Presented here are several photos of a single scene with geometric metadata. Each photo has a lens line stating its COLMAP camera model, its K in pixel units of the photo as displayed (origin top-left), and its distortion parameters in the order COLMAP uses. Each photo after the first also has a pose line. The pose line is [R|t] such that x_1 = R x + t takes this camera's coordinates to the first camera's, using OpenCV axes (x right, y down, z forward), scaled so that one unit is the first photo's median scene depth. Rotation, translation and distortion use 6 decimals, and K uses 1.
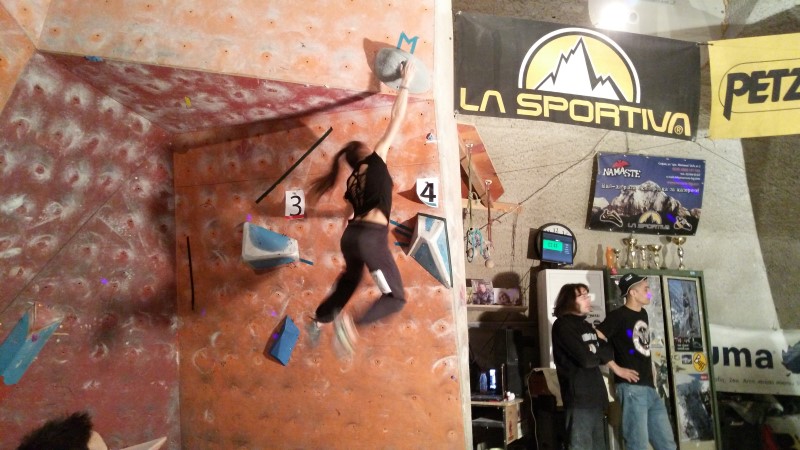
lens RADIAL K [[590.8, 0, 388.5], [0, 590.8, 229.4], [0, 0, 1]] dist [0.041675, -0.083867]
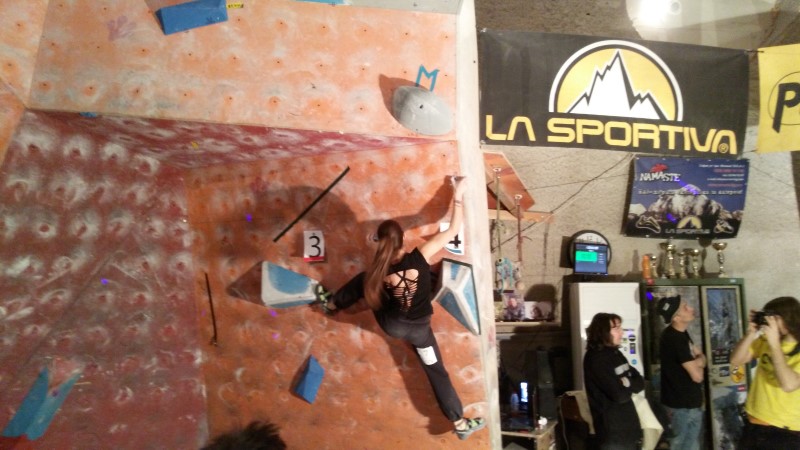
lens RADIAL K [[590.8, 0, 404.3], [0, 590.8, 244.1], [0, 0, 1]] dist [0.041675, -0.083867]
pose [[0.999326, -0.024763, -0.027104, 0.013279], [0.027376, 0.994538, 0.100721, -0.134206], [0.024462, -0.101395, 0.994545, 0.055617]]
